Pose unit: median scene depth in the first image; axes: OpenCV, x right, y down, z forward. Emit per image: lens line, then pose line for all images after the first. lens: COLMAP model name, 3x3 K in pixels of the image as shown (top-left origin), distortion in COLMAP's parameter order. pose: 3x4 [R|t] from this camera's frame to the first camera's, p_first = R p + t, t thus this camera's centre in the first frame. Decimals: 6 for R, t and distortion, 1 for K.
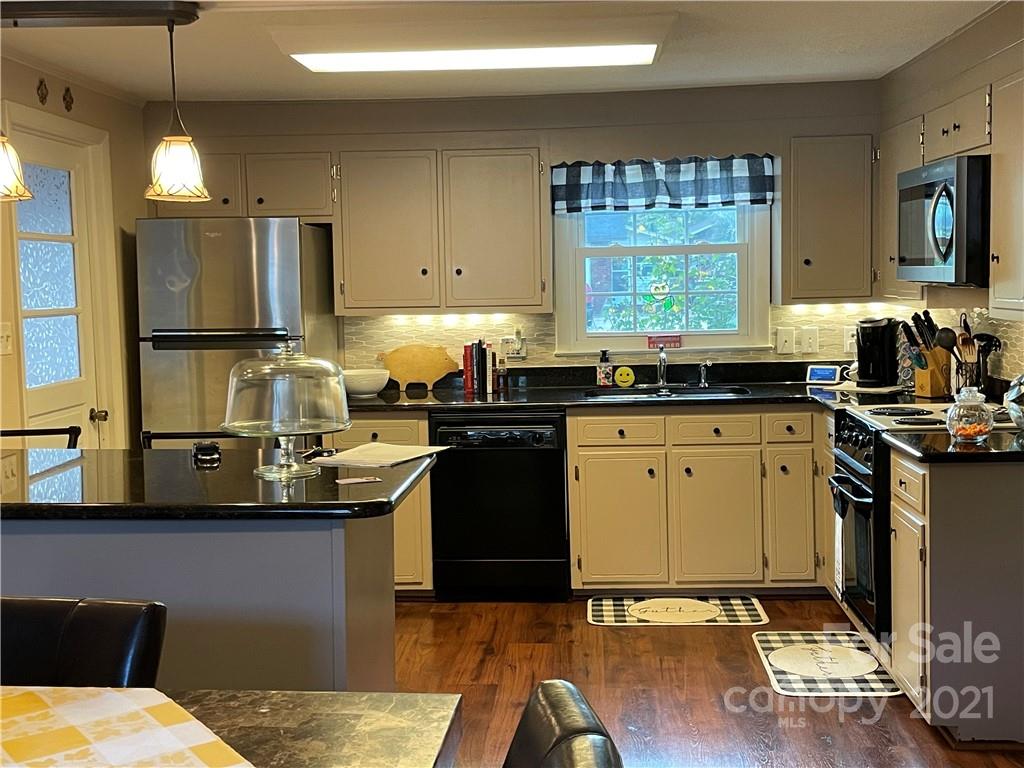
lens RADIAL K [[1273.9, 0, 503.7], [0, 1273.9, 382.2], [0, 0, 1]] dist [0.094222, 0.000000]
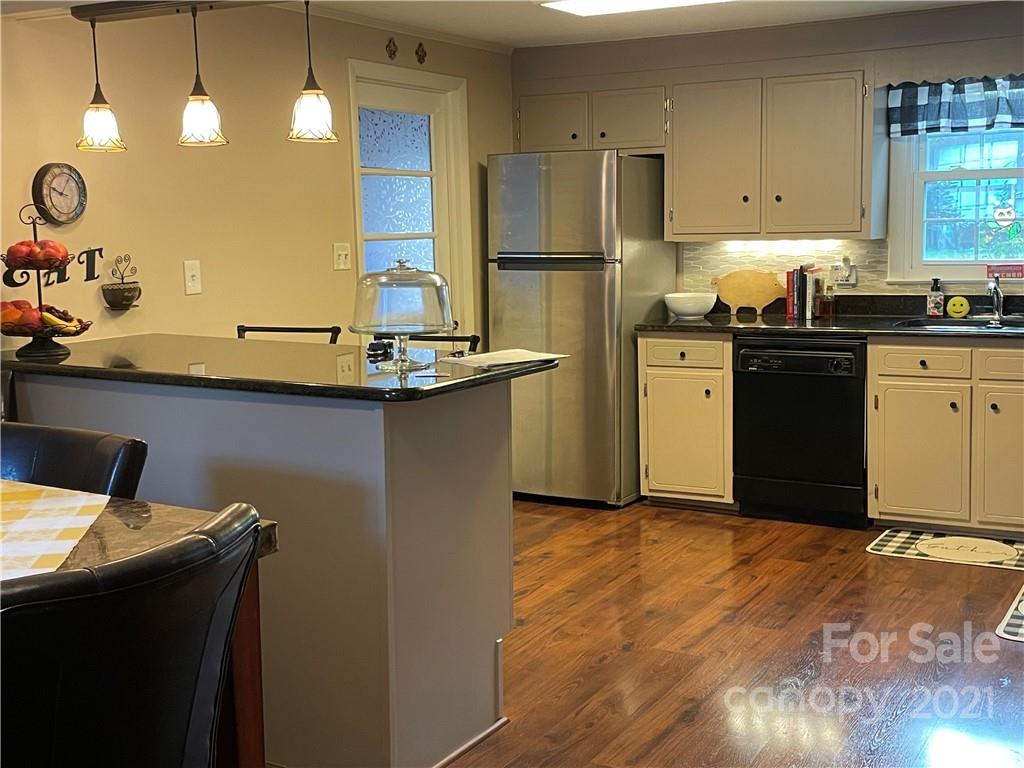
lens RADIAL K [[1273.9, 0, 509.7], [0, 1273.9, 381.7], [0, 0, 1]] dist [0.094222, 0.000000]
pose [[0.897501, 0.058590, -0.437102, 0.225058], [-0.034472, 0.997423, 0.062916, 0.002382], [0.439662, -0.041399, 0.897209, -0.019897]]
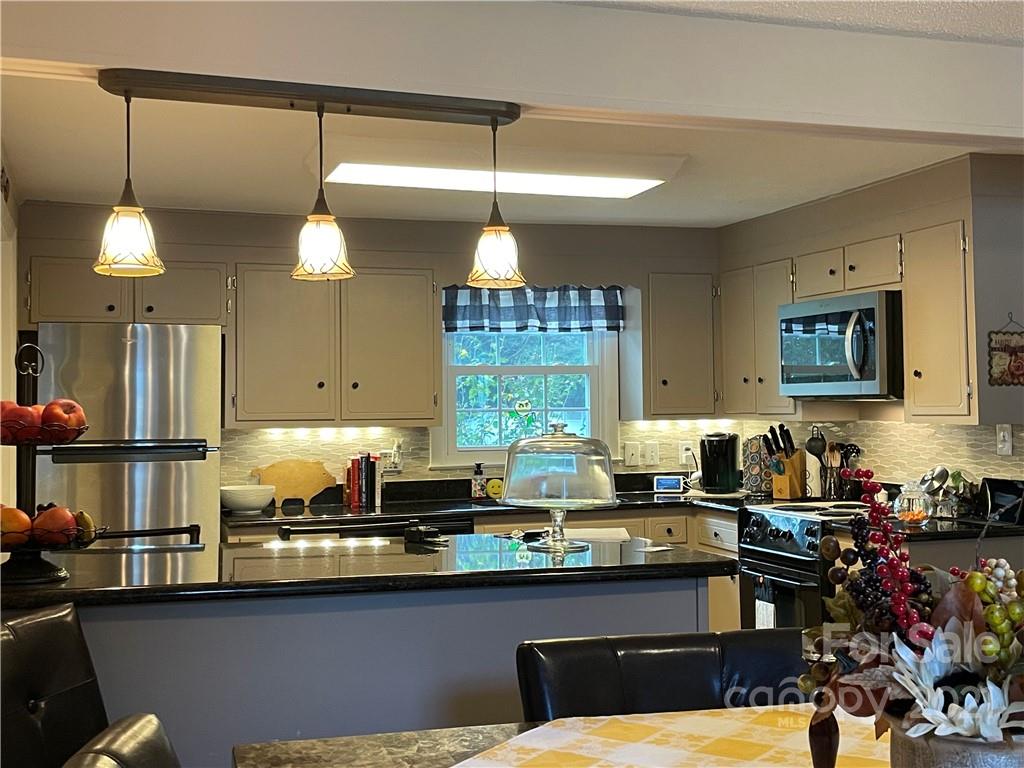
lens RADIAL K [[1273.9, 0, 509.6], [0, 1273.9, 378.9], [0, 0, 1]] dist [0.094222, 0.000000]
pose [[0.926713, 0.019800, 0.375247, -0.297552], [0.024022, 0.993446, -0.111746, 0.024043], [-0.375000, 0.112571, 0.920164, 0.021028]]
